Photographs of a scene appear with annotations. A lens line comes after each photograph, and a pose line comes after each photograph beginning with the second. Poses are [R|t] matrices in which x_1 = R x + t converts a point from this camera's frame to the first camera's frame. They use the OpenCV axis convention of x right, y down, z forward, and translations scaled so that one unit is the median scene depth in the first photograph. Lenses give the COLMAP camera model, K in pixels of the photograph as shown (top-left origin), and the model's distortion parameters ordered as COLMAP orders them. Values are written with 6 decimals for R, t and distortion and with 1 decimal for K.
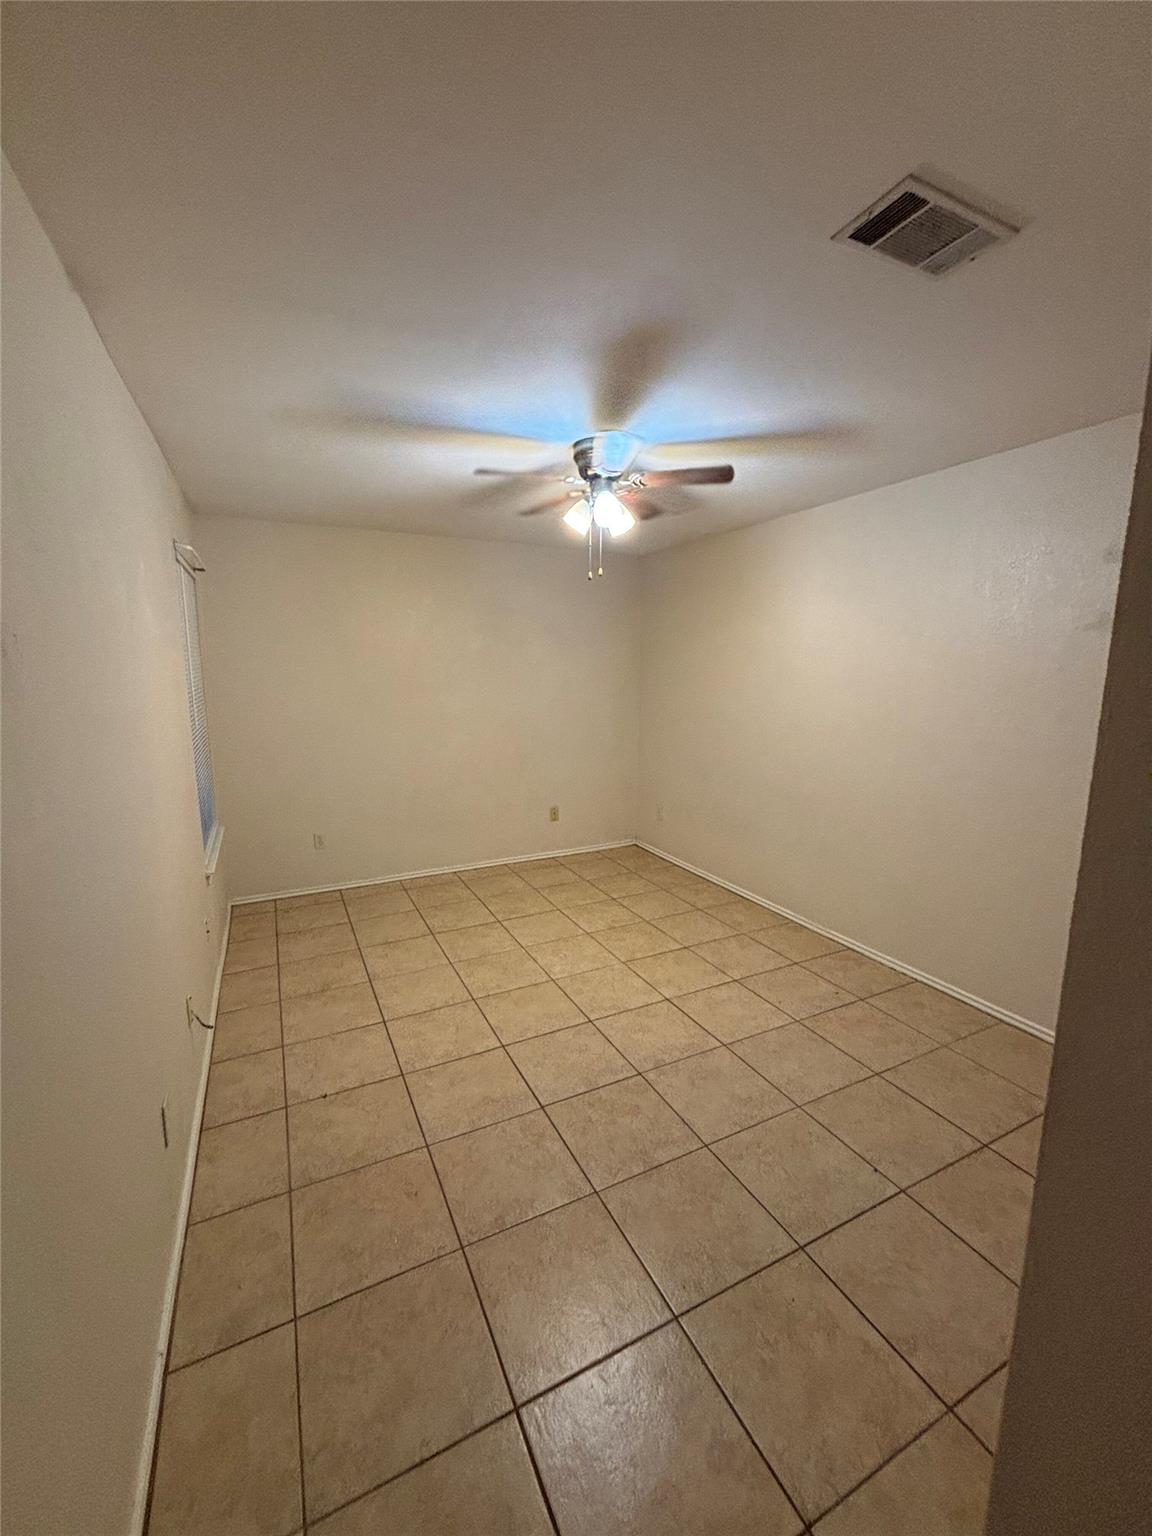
lens RADIAL K [[621.5, 0, 573.0], [0, 621.5, 769.2], [0, 0, 1]] dist [0.011890, 0.000311]
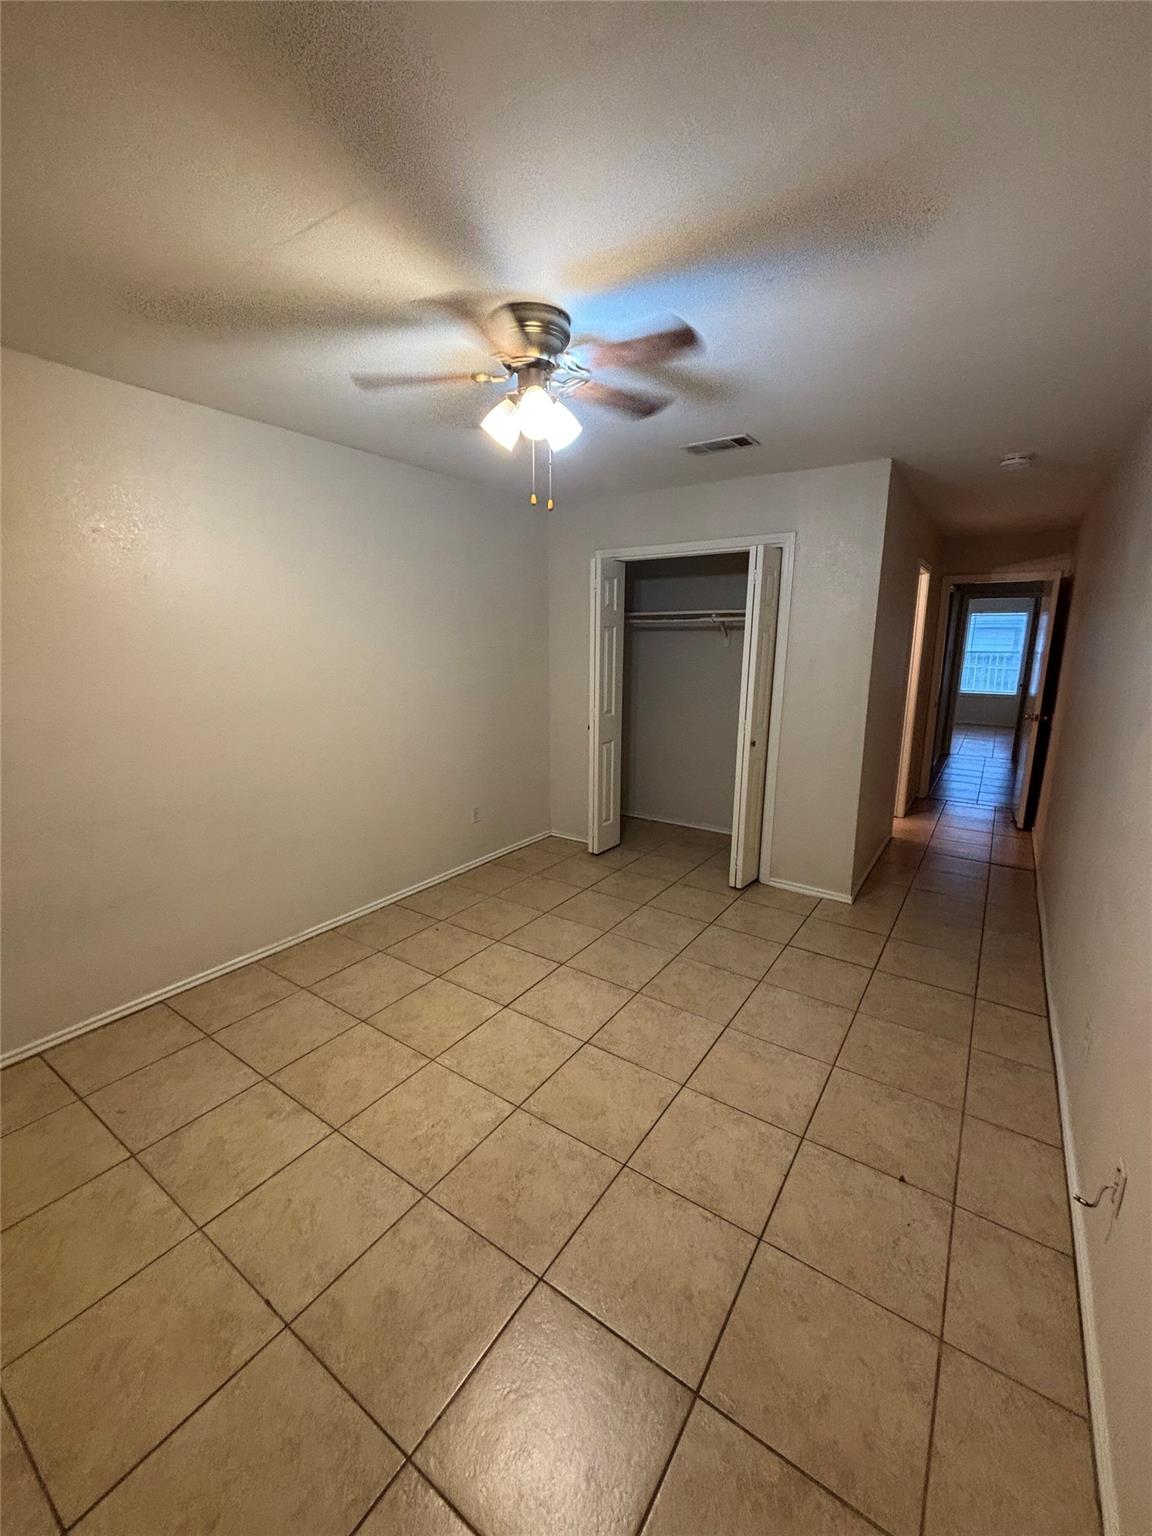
lens RADIAL K [[615.8, 0, 583.9], [0, 615.8, 776.3], [0, 0, 1]] dist [0.021489, 0.000228]
pose [[-0.496392, -0.195606, 0.845774, -0.646645], [0.129331, 0.946746, 0.294864, -0.211150], [-0.858410, 0.255753, -0.444660, 1.321809]]
